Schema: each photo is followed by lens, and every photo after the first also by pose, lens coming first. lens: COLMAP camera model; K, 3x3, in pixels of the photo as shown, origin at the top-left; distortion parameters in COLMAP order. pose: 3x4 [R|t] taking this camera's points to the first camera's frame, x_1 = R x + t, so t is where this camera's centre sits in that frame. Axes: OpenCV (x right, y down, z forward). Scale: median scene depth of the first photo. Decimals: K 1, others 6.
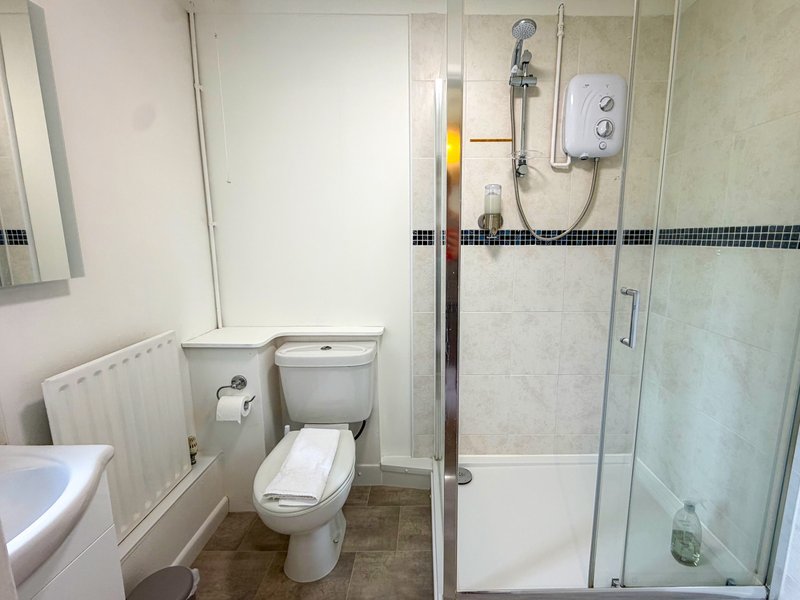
lens RADIAL K [[369.0, 0, 419.5], [0, 369.0, 297.4], [0, 0, 1]] dist [0.008931, 0.000733]
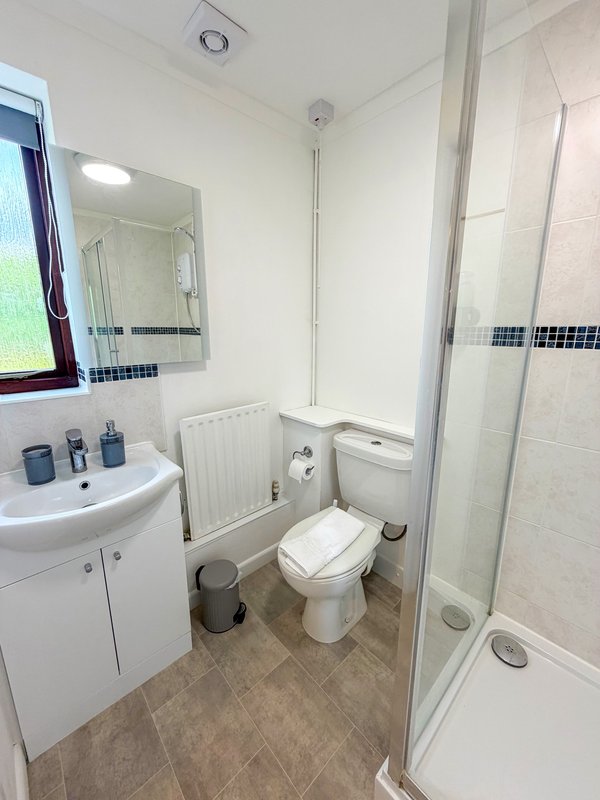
lens RADIAL K [[319.5, 0, 298.4], [0, 319.5, 398.9], [0, 0, 1]] dist [0.005208, -0.001627]
pose [[0.671725, 0.159334, -0.723462, 0.239426], [-0.122920, 0.987031, 0.103253, -0.052079], [0.730531, 0.019571, 0.682599, 0.243706]]
